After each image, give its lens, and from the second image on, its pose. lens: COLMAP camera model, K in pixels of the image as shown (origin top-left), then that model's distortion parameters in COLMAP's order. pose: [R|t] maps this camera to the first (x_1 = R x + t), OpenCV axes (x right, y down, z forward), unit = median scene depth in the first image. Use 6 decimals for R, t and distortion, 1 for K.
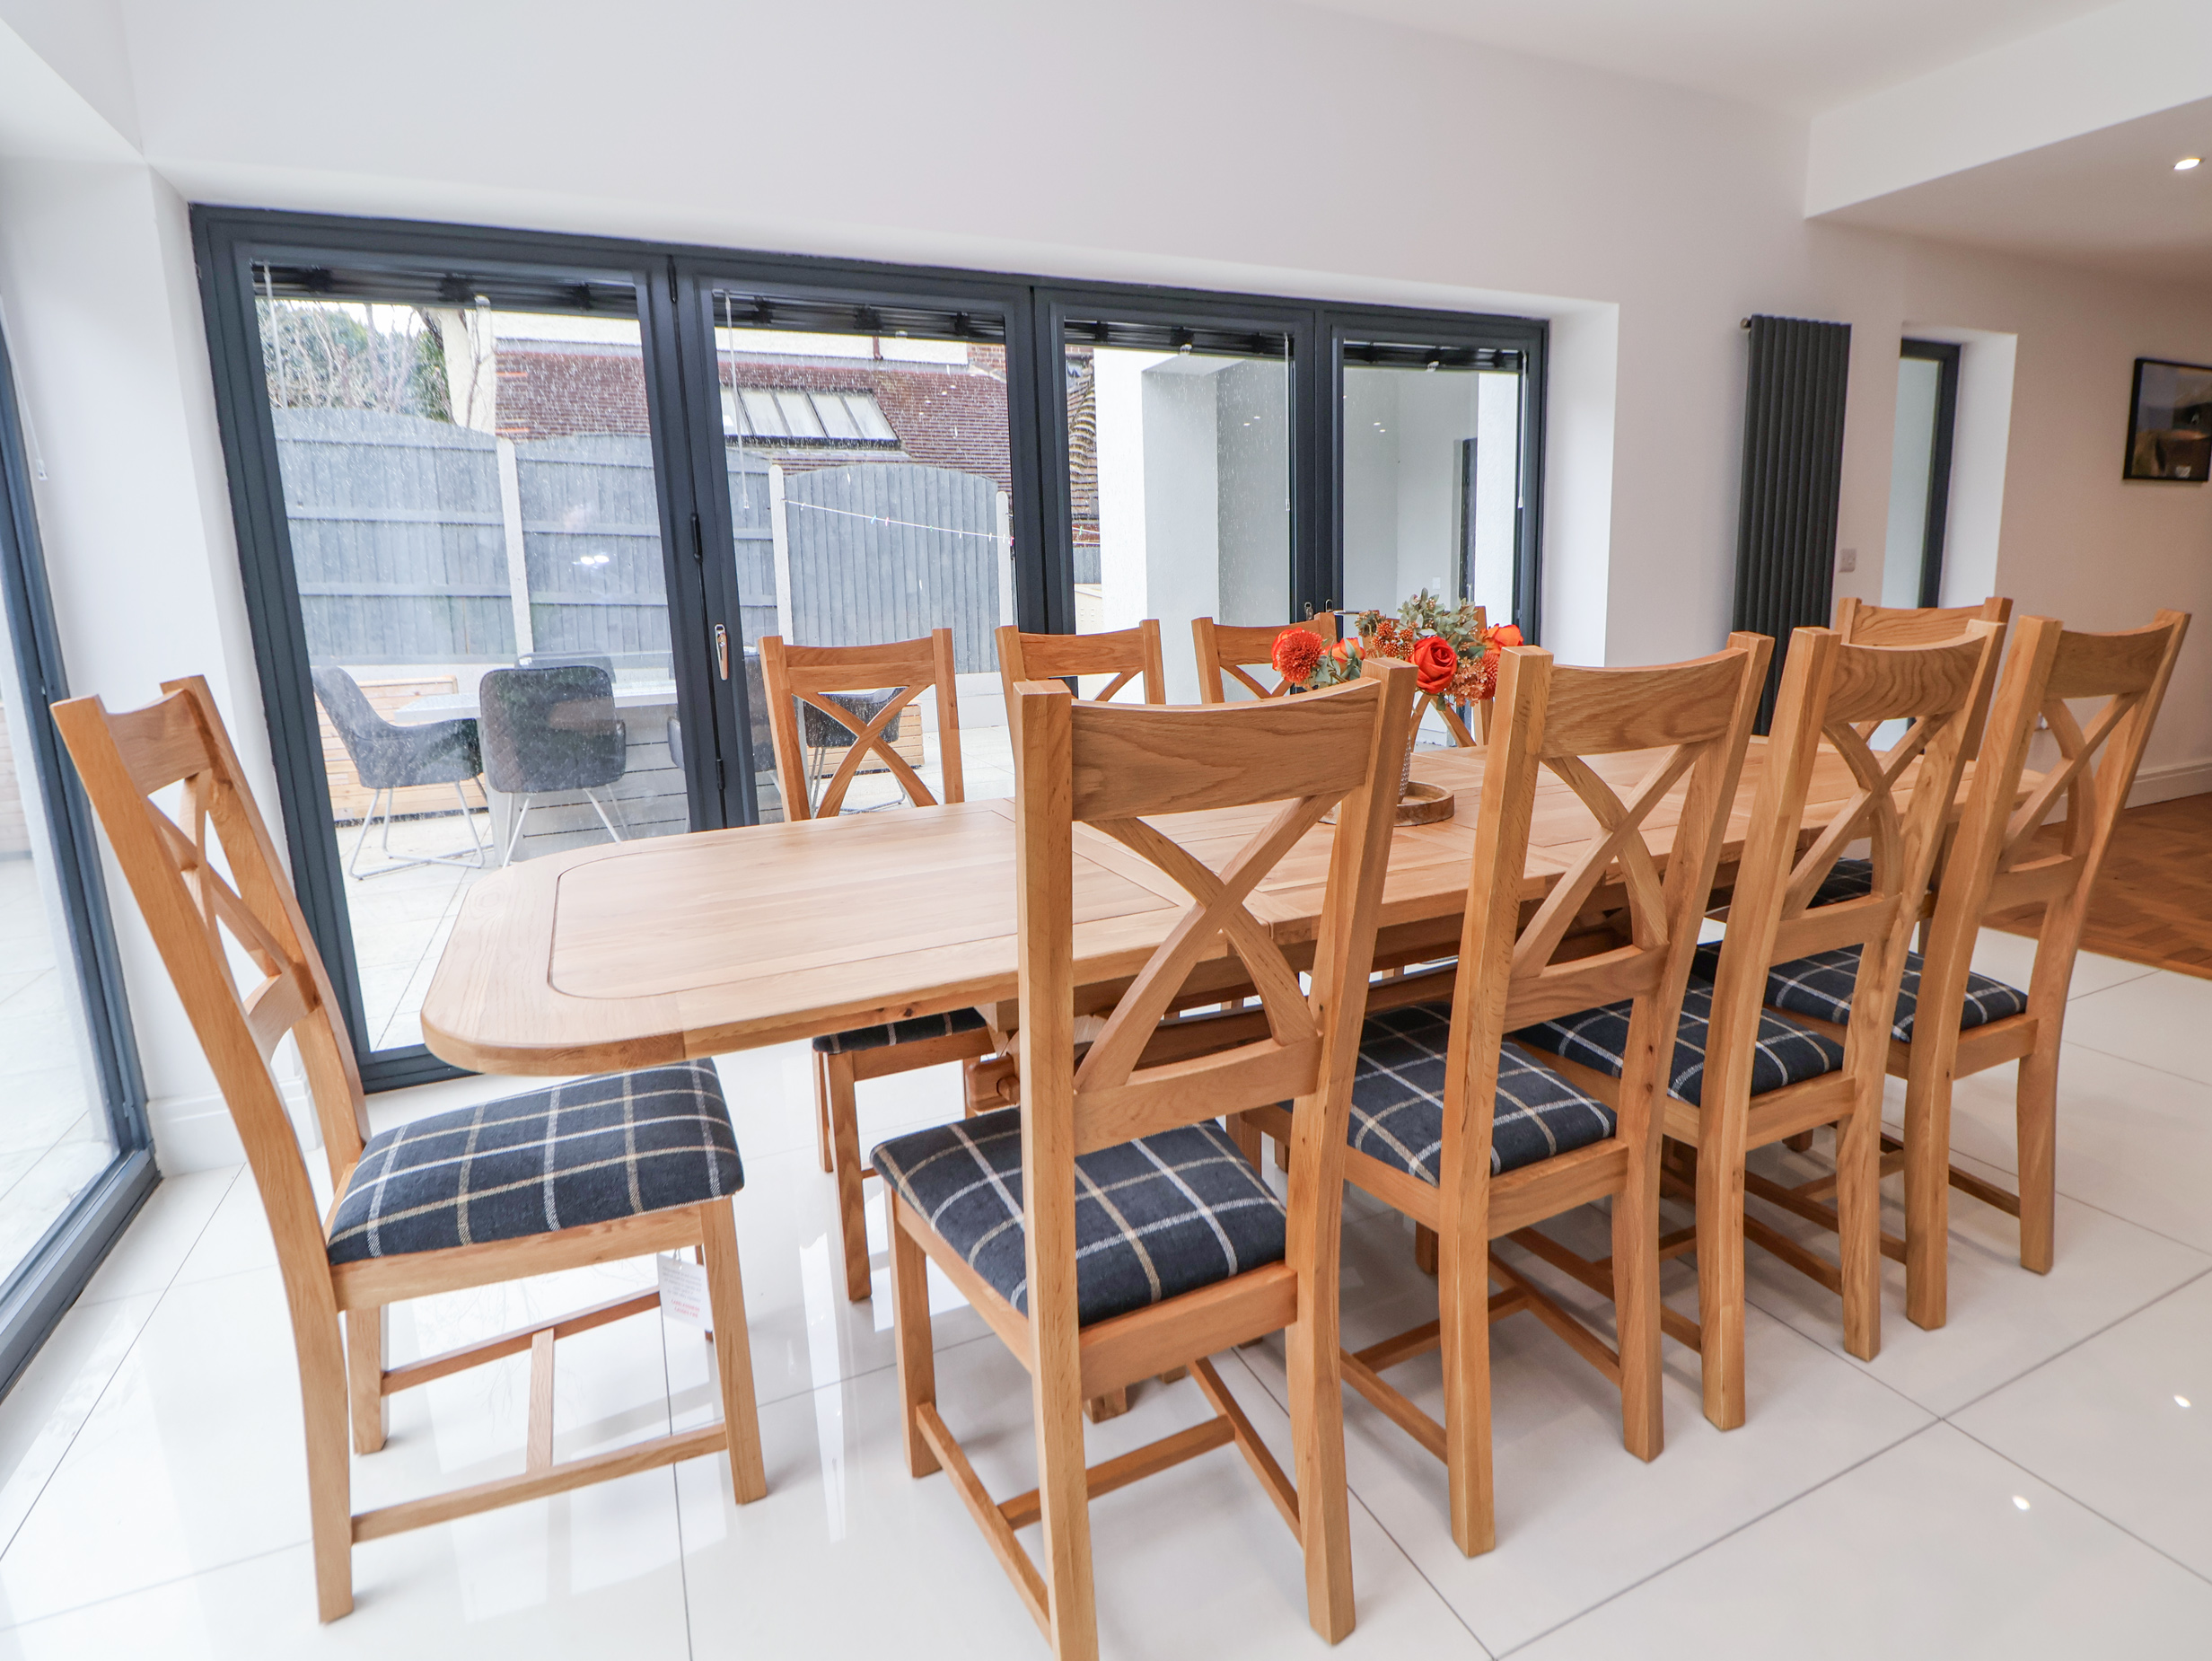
lens RADIAL K [[1103.2, 0, 1105.5], [0, 1103.2, 781.5], [0, 0, 1]] dist [0.002939, -0.019131]
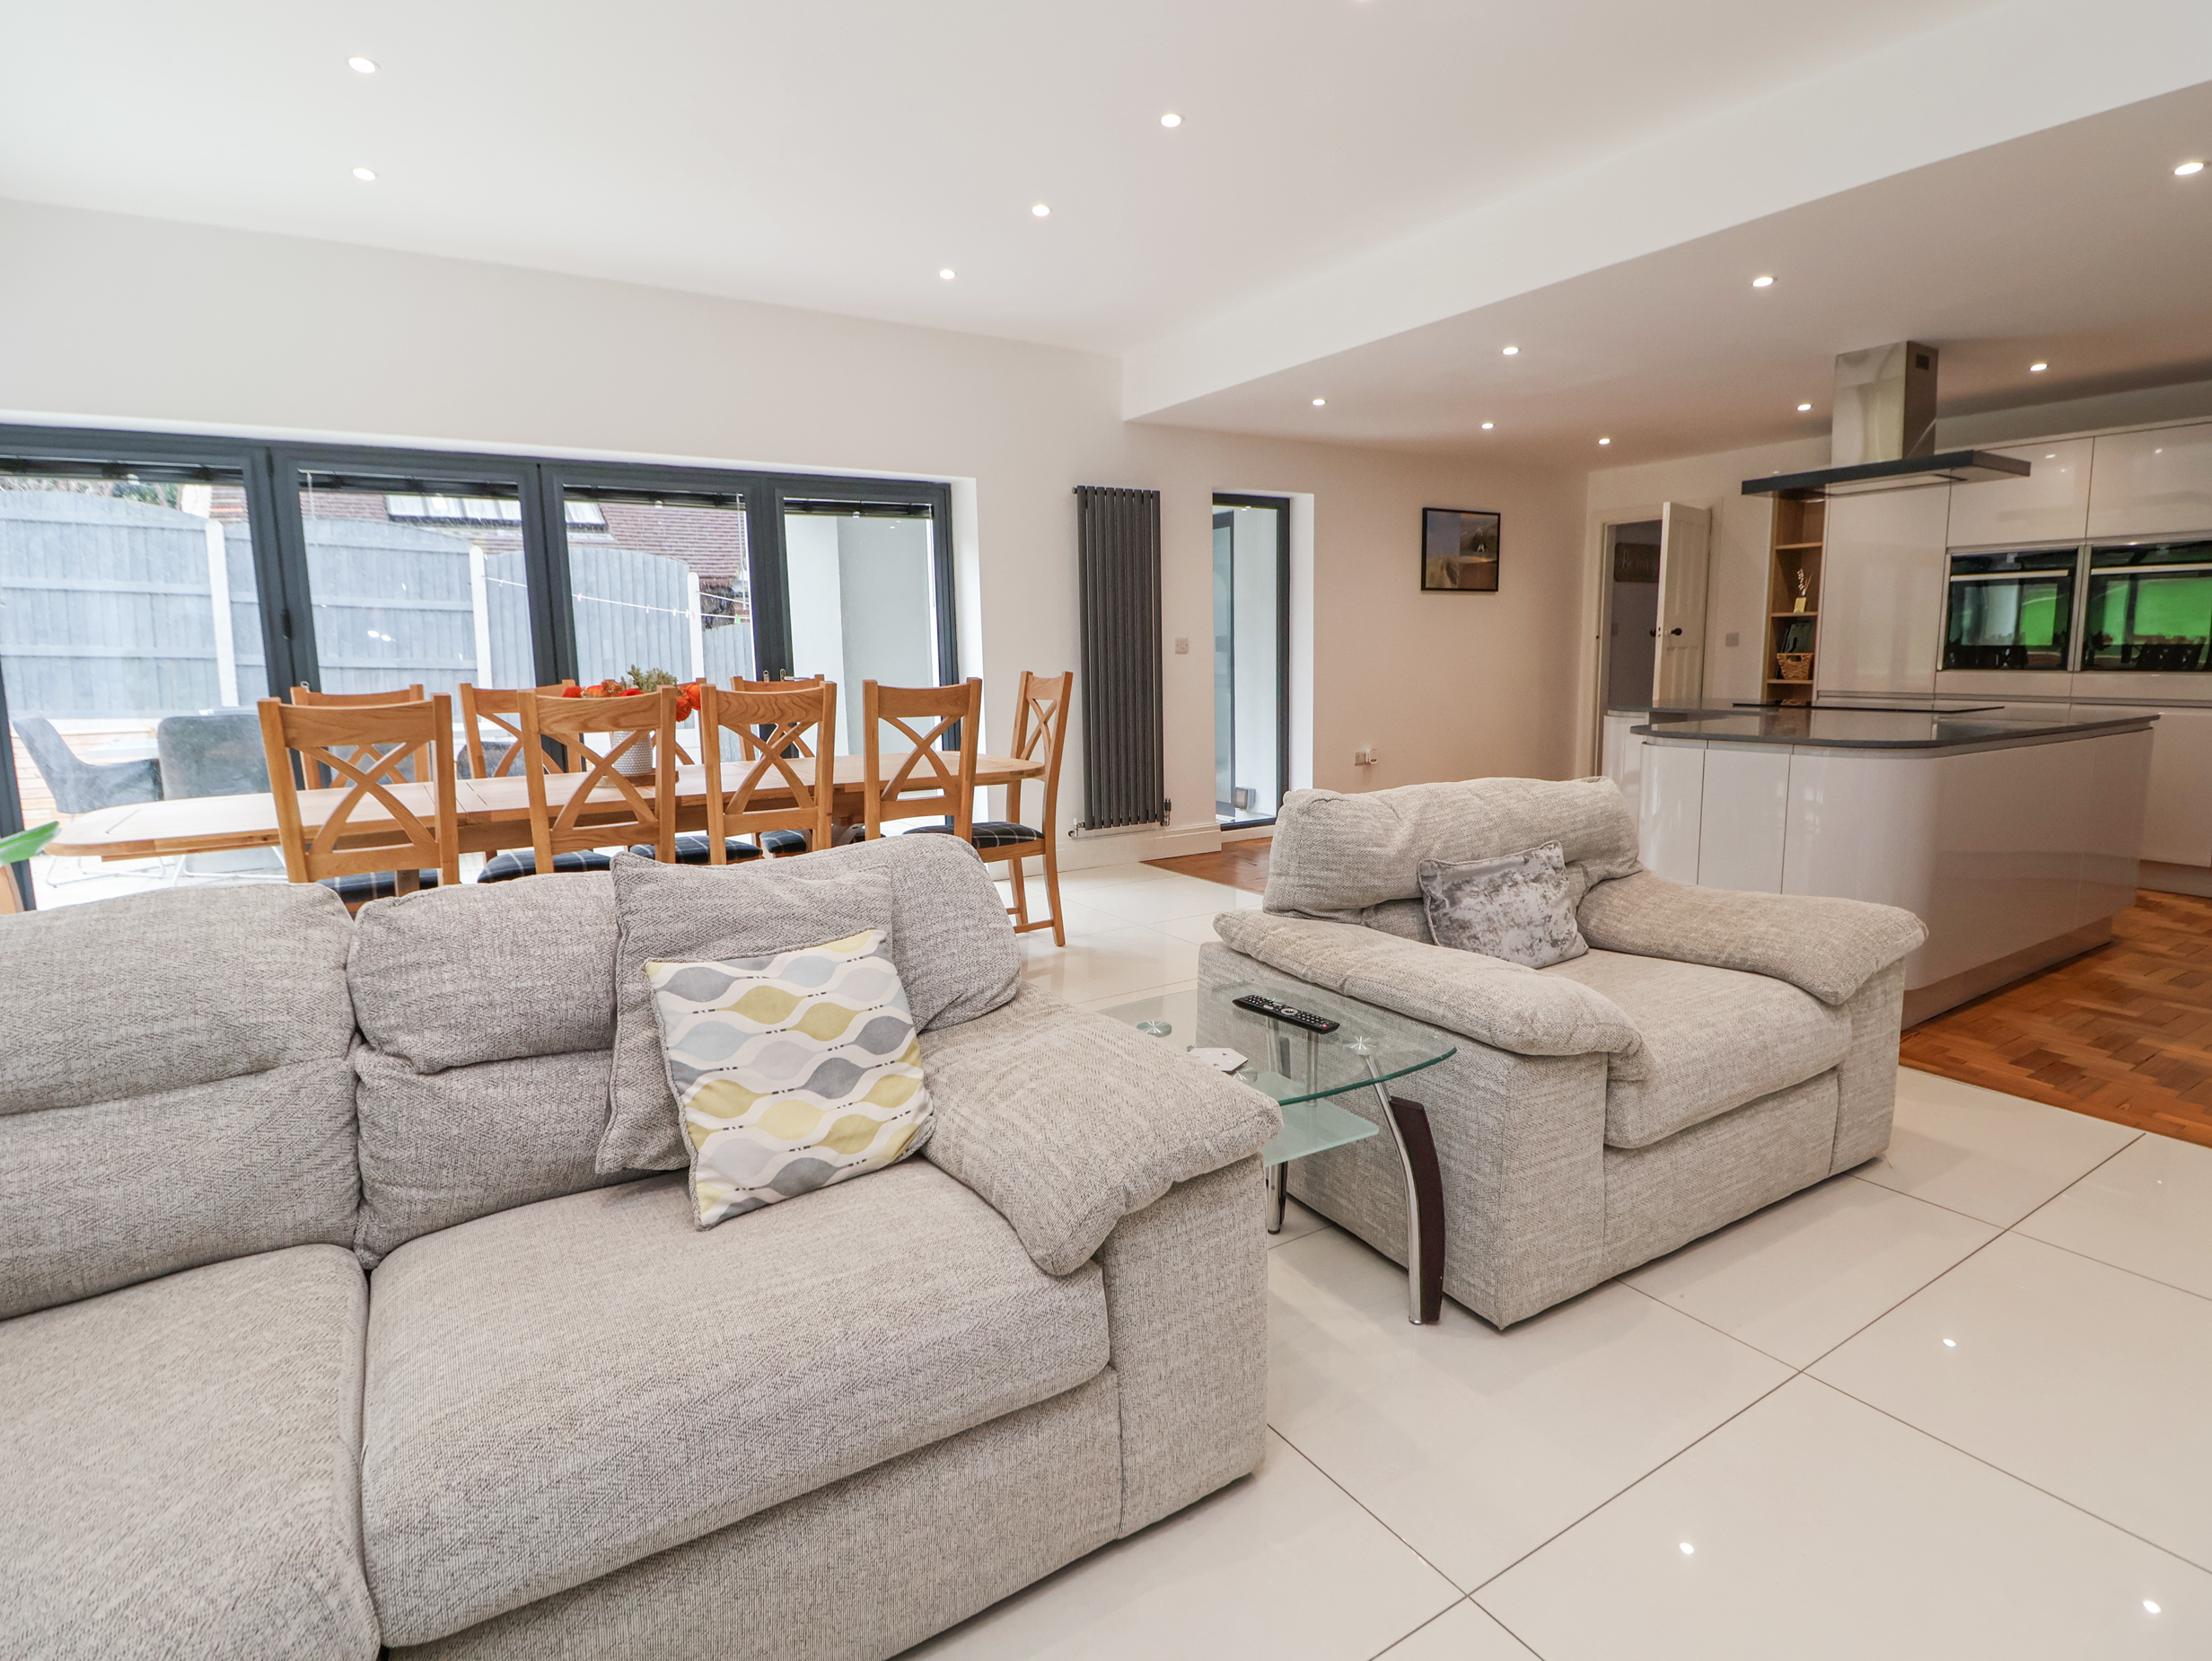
lens RADIAL K [[1160.7, 0, 1139.5], [0, 1160.7, 821.8], [0, 0, 1]] dist [0.004191, -0.015684]
pose [[0.989704, -0.007650, 0.142922, 0.337599], [0.012027, 0.999484, -0.029785, 0.067132], [-0.142621, 0.031197, 0.989286, -0.446970]]
